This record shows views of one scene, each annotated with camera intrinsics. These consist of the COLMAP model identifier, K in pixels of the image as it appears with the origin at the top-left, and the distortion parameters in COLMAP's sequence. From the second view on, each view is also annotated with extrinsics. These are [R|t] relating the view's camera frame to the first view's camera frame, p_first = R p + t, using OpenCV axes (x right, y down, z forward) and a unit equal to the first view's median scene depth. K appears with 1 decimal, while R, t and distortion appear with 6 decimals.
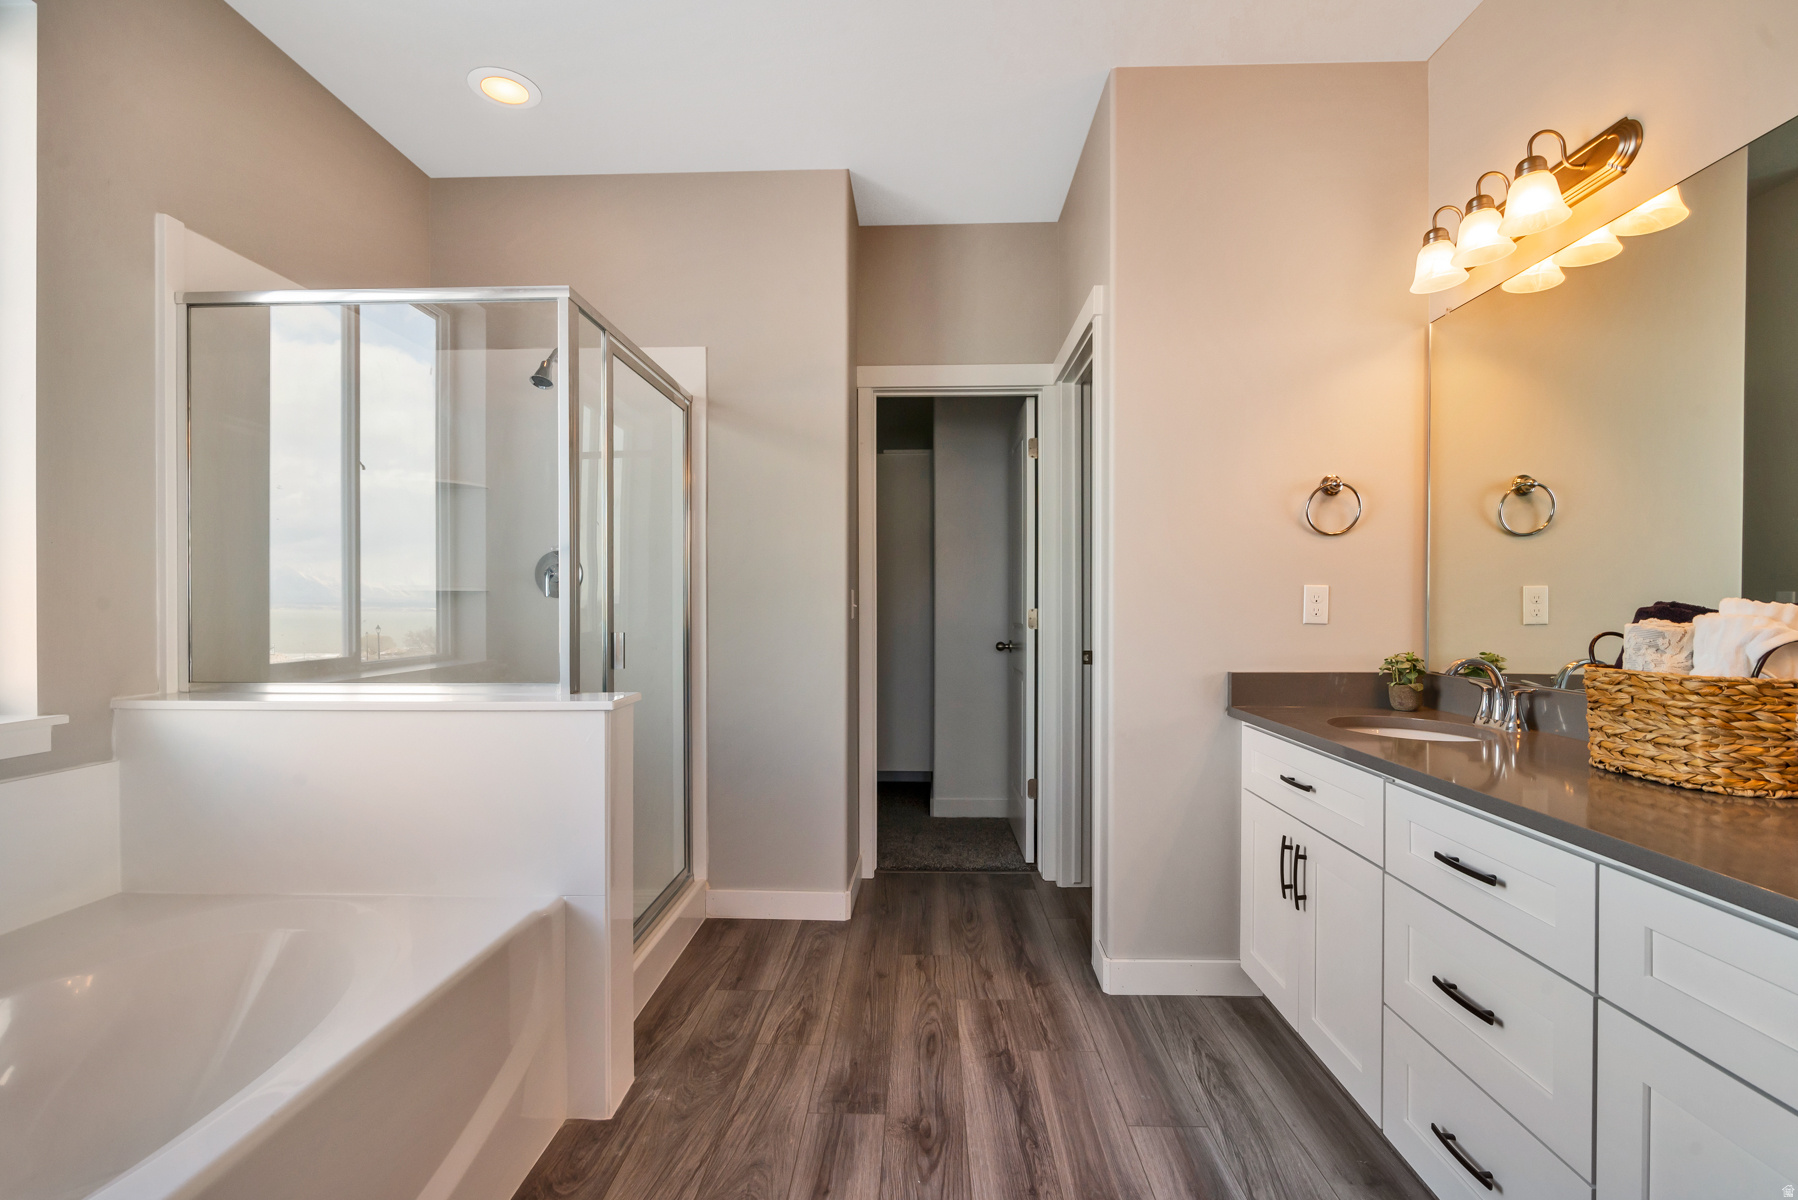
lens RADIAL K [[834.4, 0, 890.8], [0, 834.4, 599.8], [0, 0, 1]] dist [-0.007545, 0.001729]
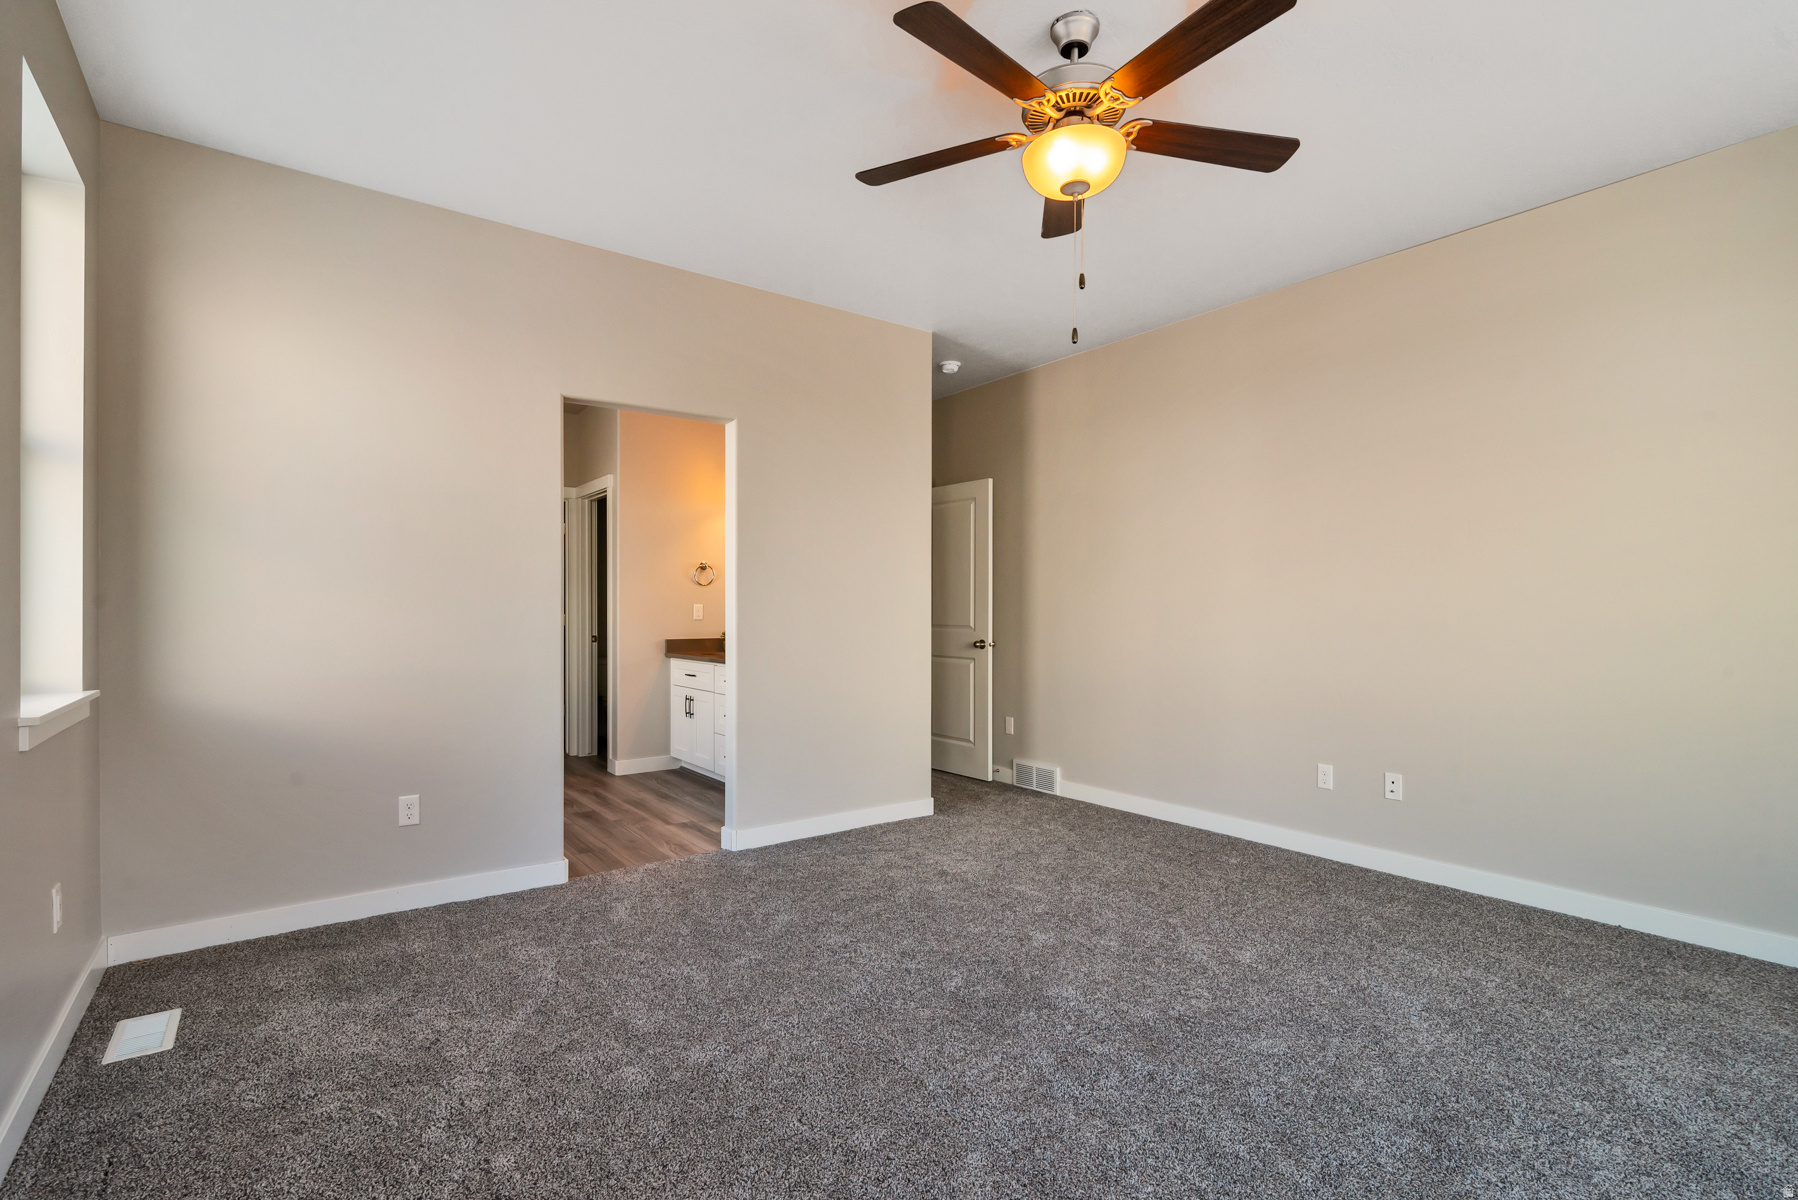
lens RADIAL K [[834.4, 0, 894.5], [0, 834.4, 601.2], [0, 0, 1]] dist [-0.007545, 0.001729]
pose [[0.782541, -0.002732, 0.622593, -0.625827], [0.006590, 0.999971, -0.003894, -0.014432], [-0.622564, 0.007150, 0.782536, -1.408695]]
